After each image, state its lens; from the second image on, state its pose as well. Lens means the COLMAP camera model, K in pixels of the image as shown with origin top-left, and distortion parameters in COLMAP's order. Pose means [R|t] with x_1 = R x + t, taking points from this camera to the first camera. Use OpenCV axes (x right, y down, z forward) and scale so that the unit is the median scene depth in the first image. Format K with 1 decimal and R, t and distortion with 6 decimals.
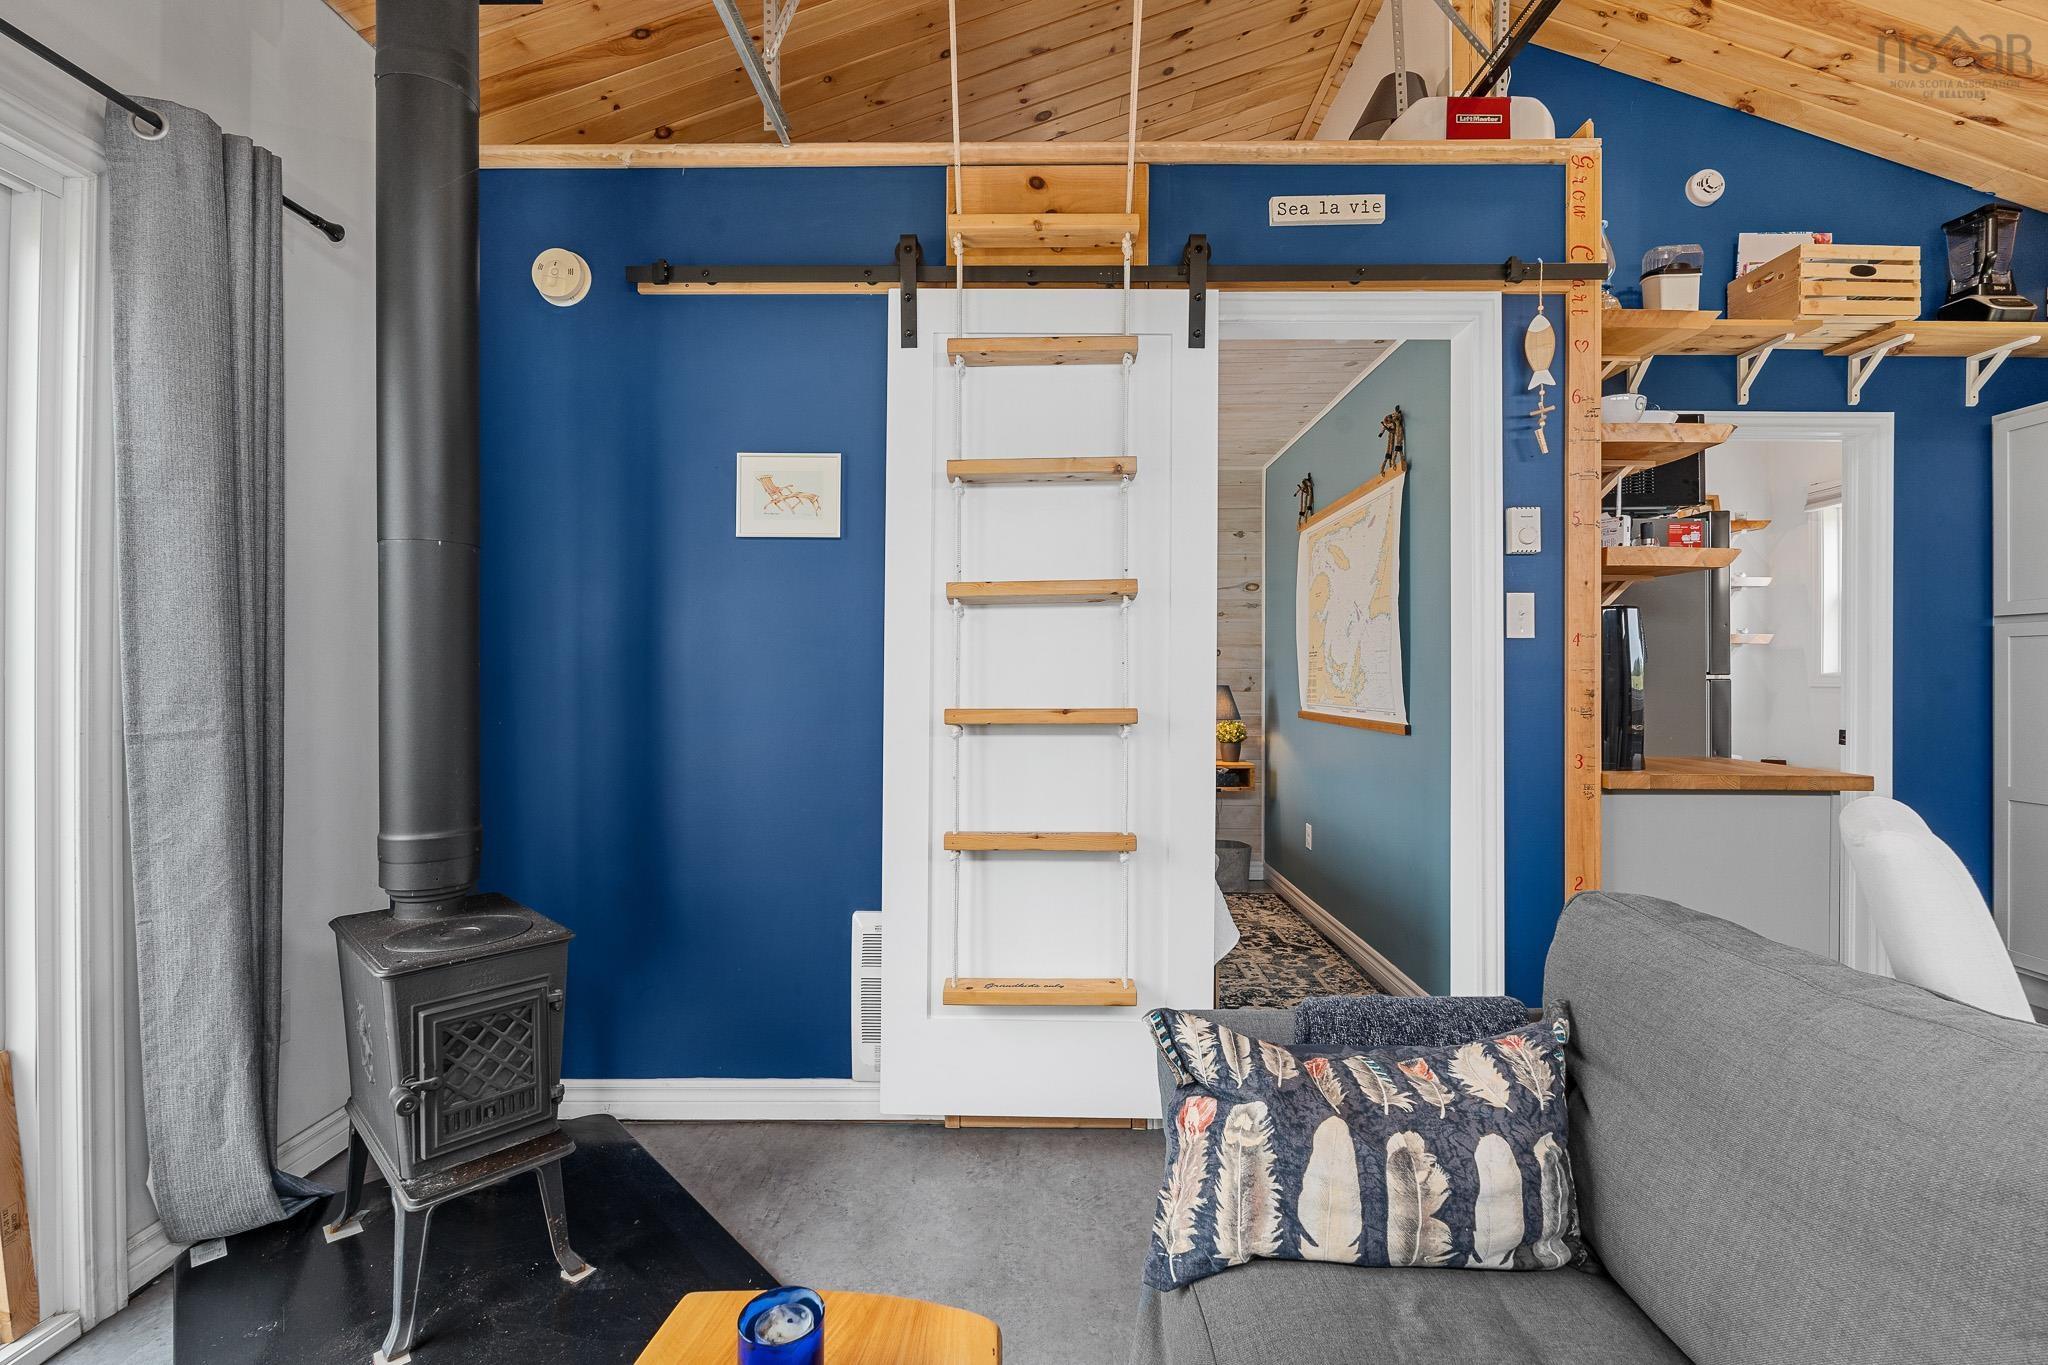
lens RADIAL K [[899.0, 0, 1022.3], [0, 899.0, 672.9], [0, 0, 1]] dist [-0.003122, 0.000390]
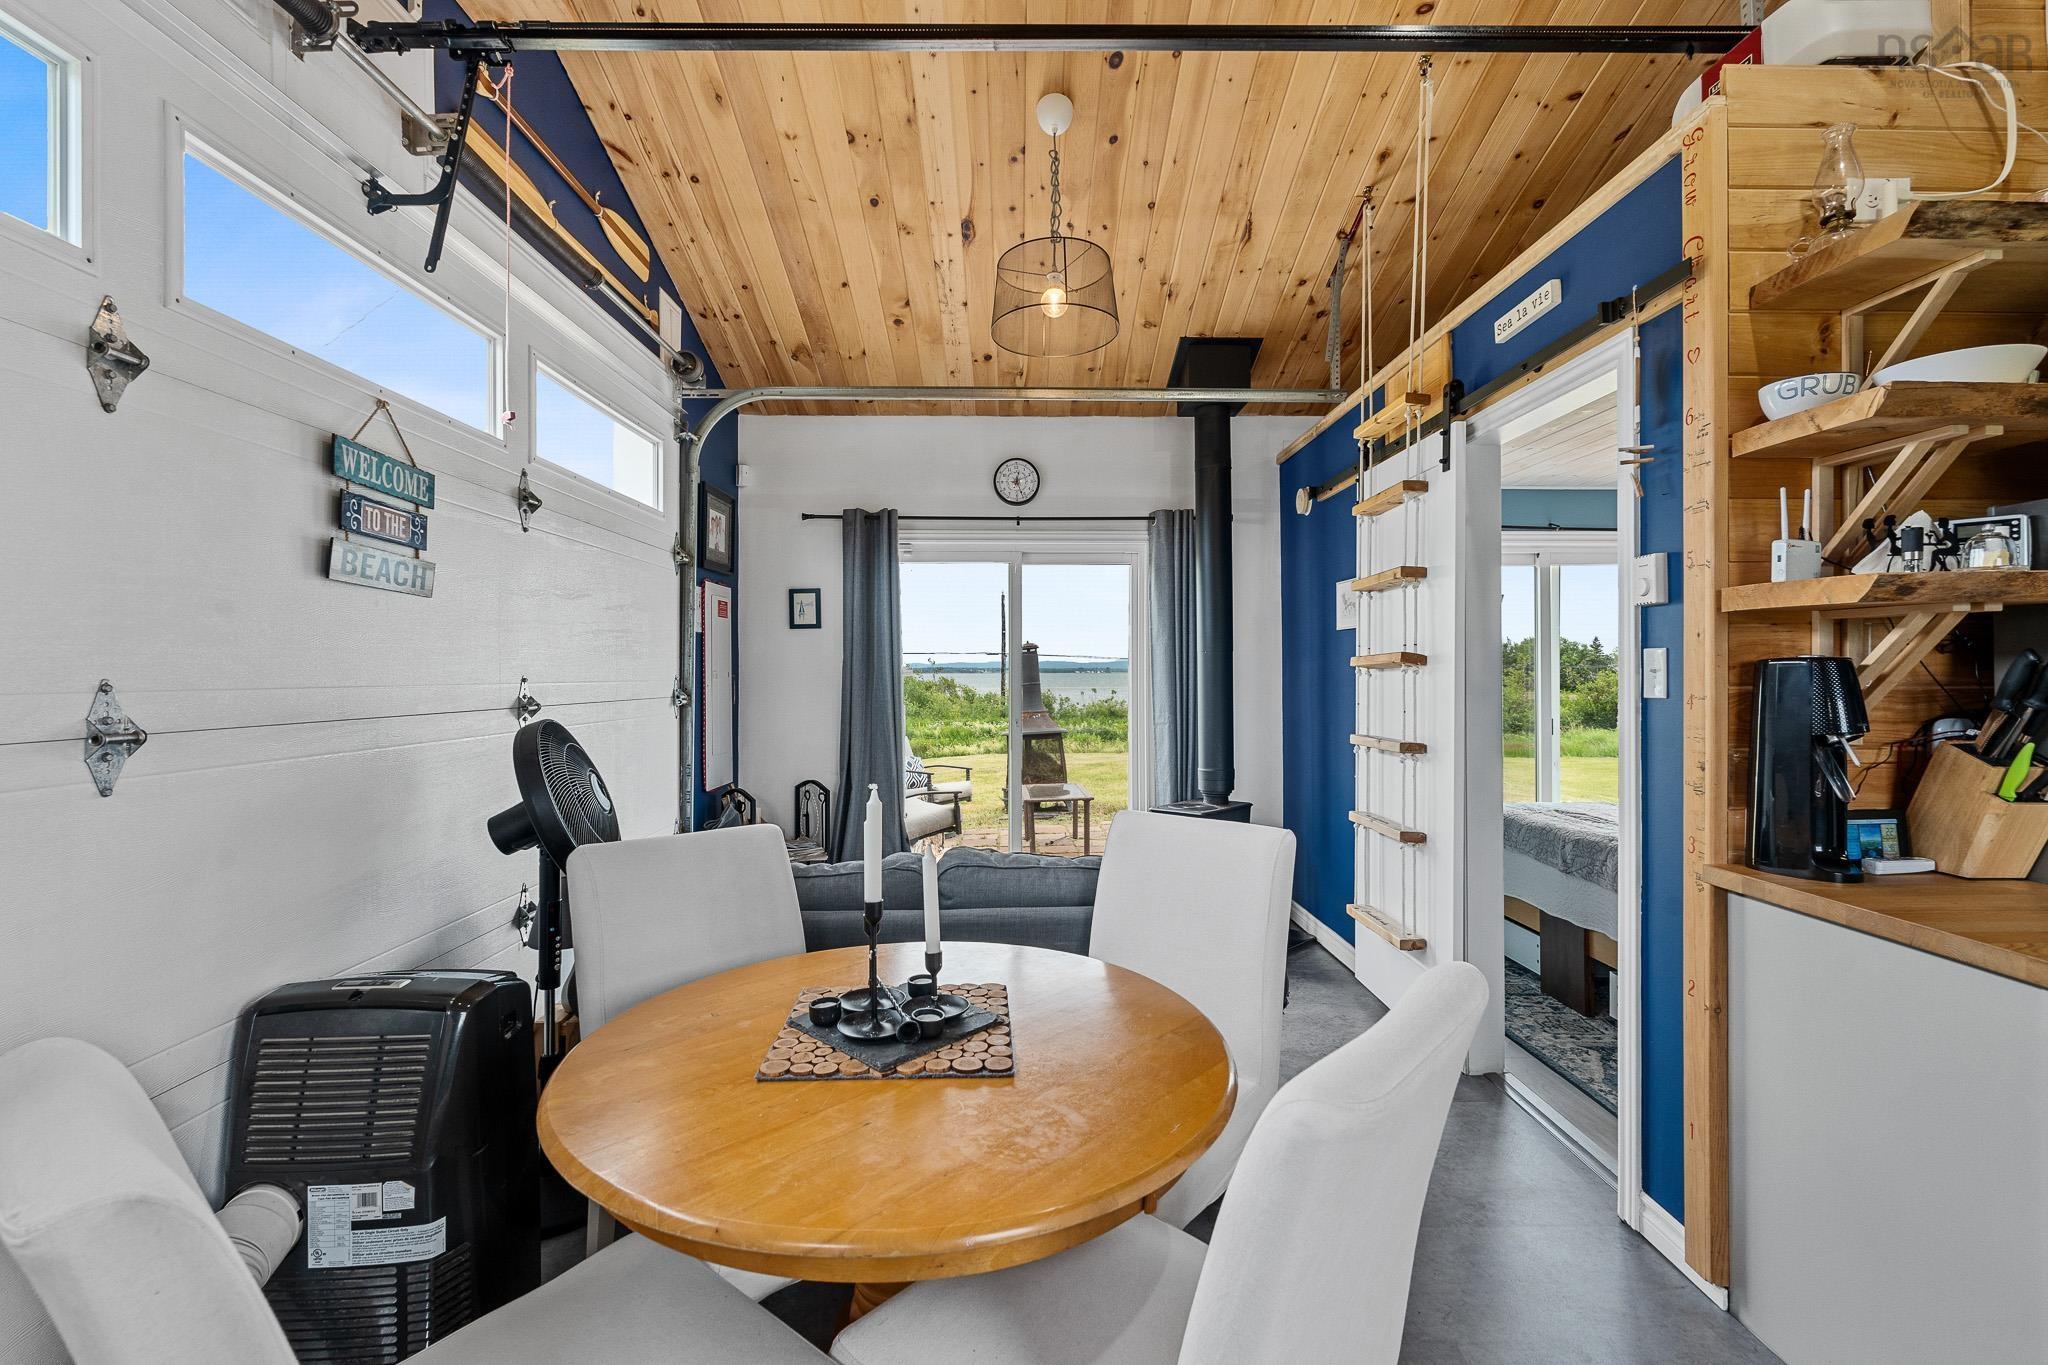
lens RADIAL K [[899.0, 0, 1034.1], [0, 899.0, 675.8], [0, 0, 1]] dist [-0.003122, 0.000390]
pose [[0.038945, -0.002509, -0.999238, 1.443095], [0.001261, 0.999996, -0.002462, -0.059872], [0.999241, -0.001164, 0.038948, 0.342686]]
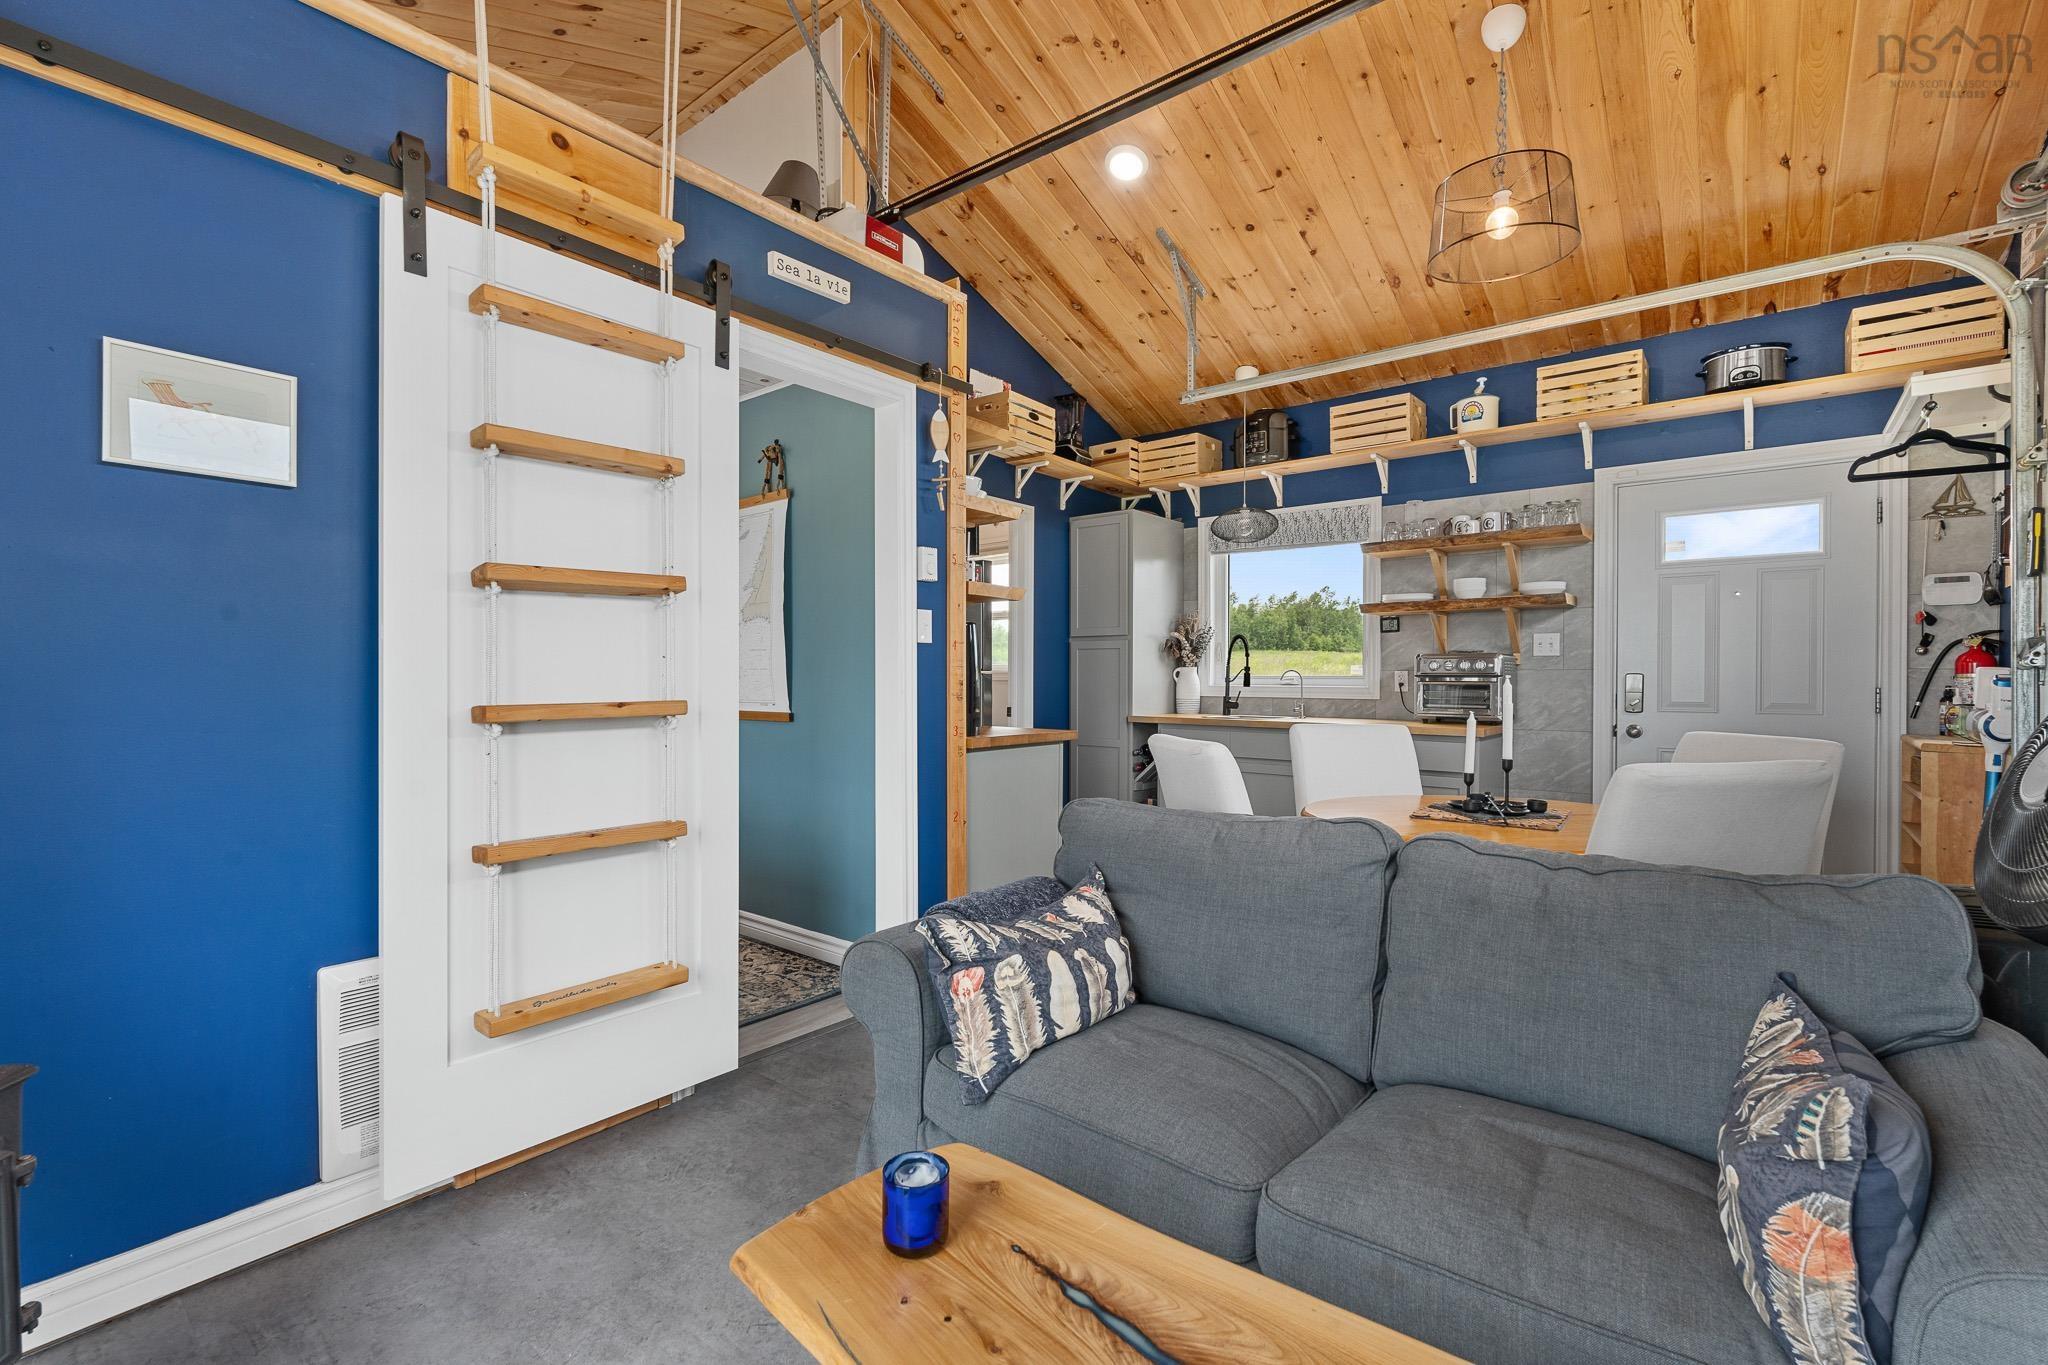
lens RADIAL K [[899.0, 0, 1019.3], [0, 899.0, 685.9], [0, 0, 1]] dist [-0.003122, 0.000390]
pose [[0.618522, -0.010101, 0.785703, -0.432501], [-0.001728, 0.999897, 0.014215, 0.006959], [-0.785766, -0.010151, 0.618441, 0.041733]]
